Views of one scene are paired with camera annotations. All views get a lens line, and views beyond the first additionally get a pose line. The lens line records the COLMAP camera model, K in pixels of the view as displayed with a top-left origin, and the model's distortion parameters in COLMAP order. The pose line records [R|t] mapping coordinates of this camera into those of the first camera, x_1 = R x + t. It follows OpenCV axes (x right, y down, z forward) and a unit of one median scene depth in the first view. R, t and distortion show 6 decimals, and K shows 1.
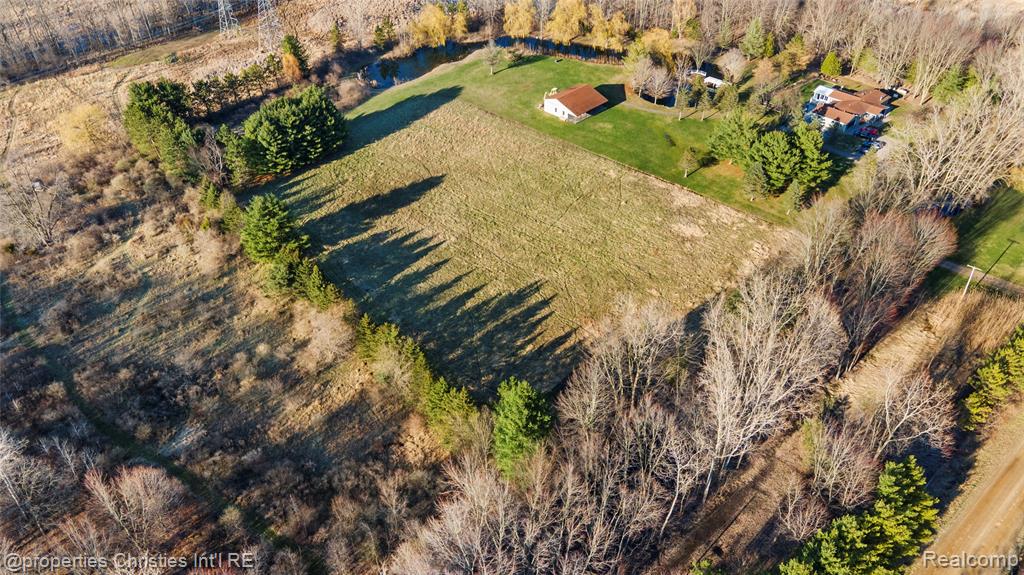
lens RADIAL K [[747.8, 0, 516.0], [0, 747.8, 291.1], [0, 0, 1]] dist [0.026276, 0.031279]
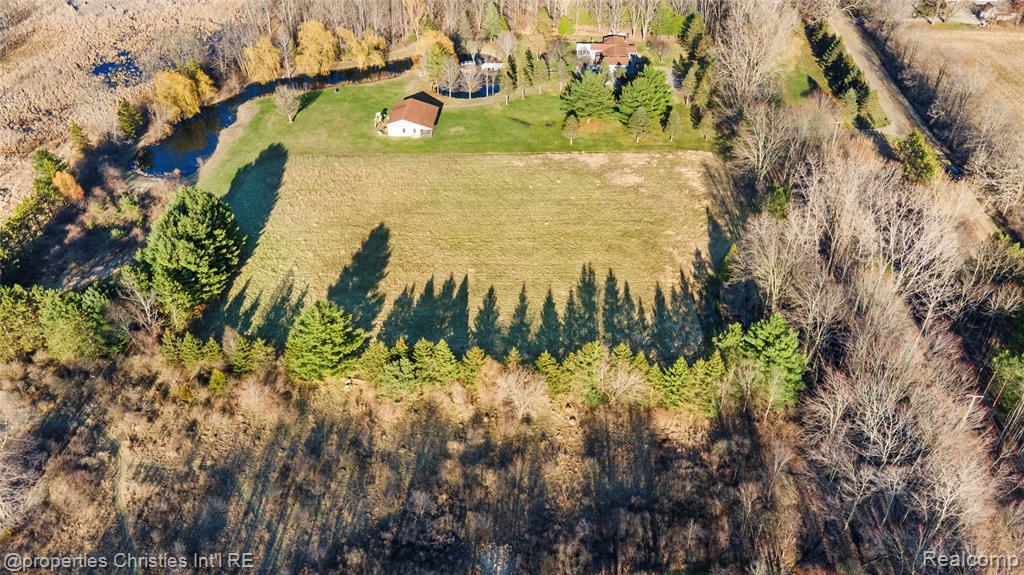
lens RADIAL K [[747.8, 0, 515.6], [0, 747.8, 287.2], [0, 0, 1]] dist [0.026276, 0.031279]
pose [[0.748946, -0.410972, 0.519791, -0.517972], [0.421826, 0.900656, 0.104310, -0.118835], [-0.511021, 0.141139, 0.847902, 0.152294]]
